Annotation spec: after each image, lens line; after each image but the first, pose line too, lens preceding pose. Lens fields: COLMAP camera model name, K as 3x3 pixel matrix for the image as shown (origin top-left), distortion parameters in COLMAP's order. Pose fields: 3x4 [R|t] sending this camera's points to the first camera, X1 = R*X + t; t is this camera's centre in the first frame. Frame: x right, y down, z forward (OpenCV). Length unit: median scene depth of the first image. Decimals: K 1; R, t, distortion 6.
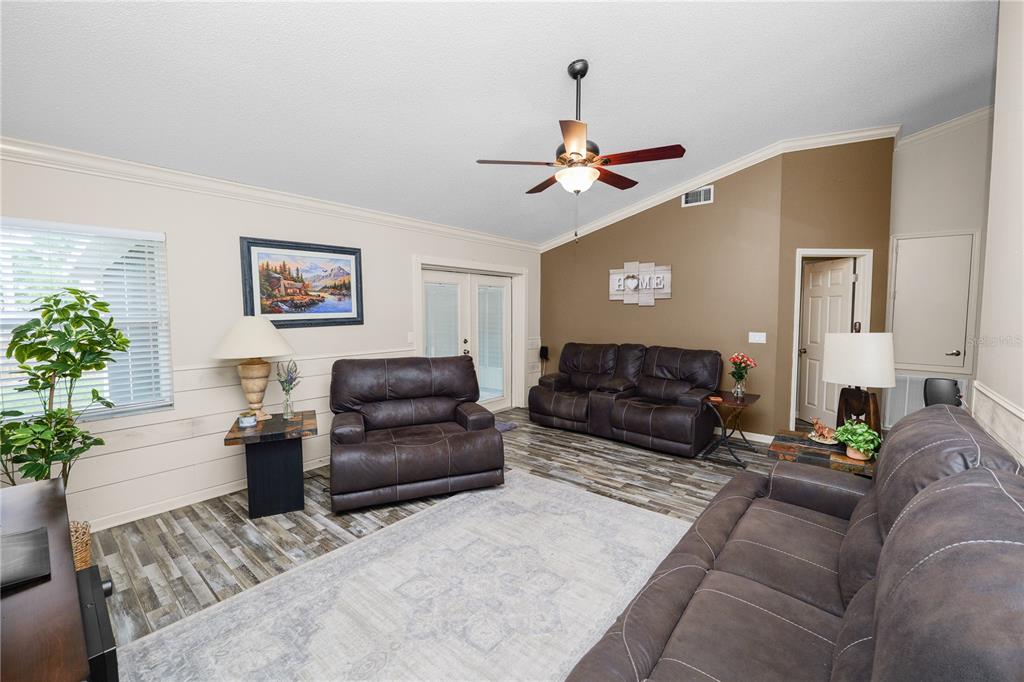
lens RADIAL K [[415.8, 0, 511.4], [0, 415.8, 338.8], [0, 0, 1]] dist [-0.012344, 0.000613]
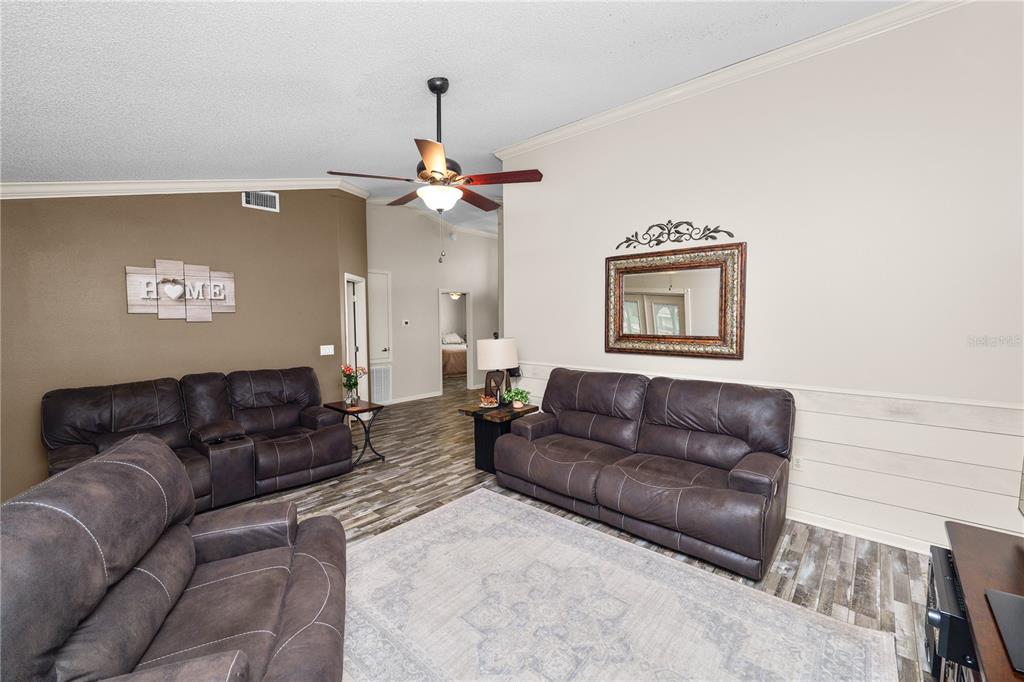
lens RADIAL K [[417.5, 0, 512.0], [0, 417.5, 341.4], [0, 0, 1]] dist [-0.011956, 0.000135]
pose [[0.019562, -0.059796, 0.998019, -0.597496], [0.072343, 0.995678, 0.058238, -0.065606], [-0.997188, 0.071060, 0.023804, 0.591244]]
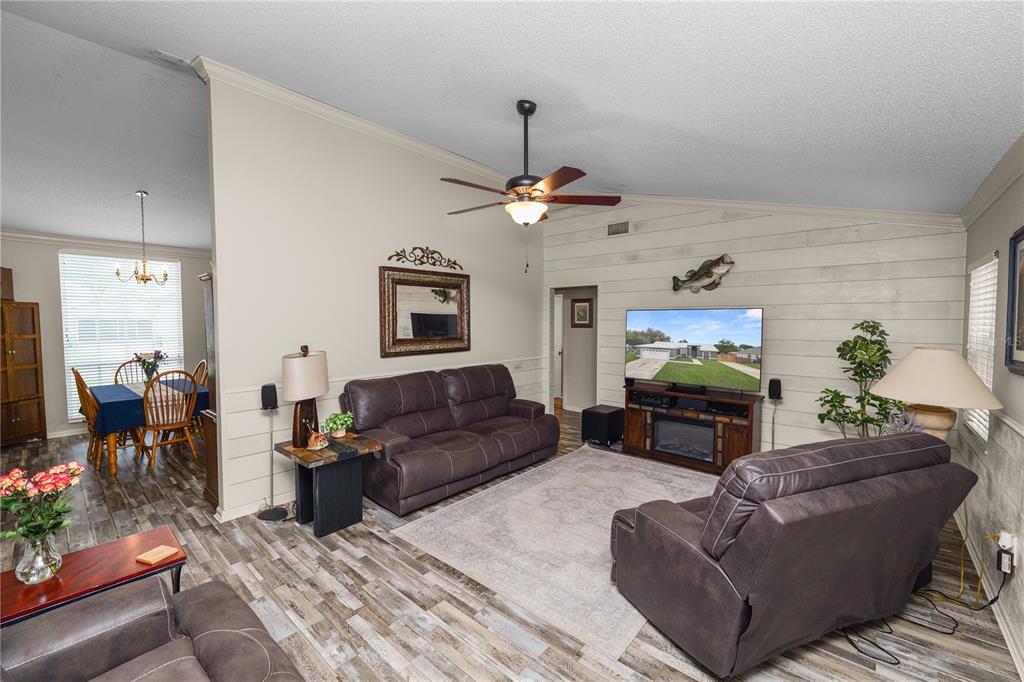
lens RADIAL K [[417.5, 0, 512.0], [0, 417.5, 341.4], [0, 0, 1]] dist [-0.011956, 0.000135]
pose [[-0.999846, 0.000489, 0.017570, 0.125073], [0.002584, 0.992841, 0.119415, -0.133335], [-0.017386, 0.119442, -0.992689, 1.480594]]
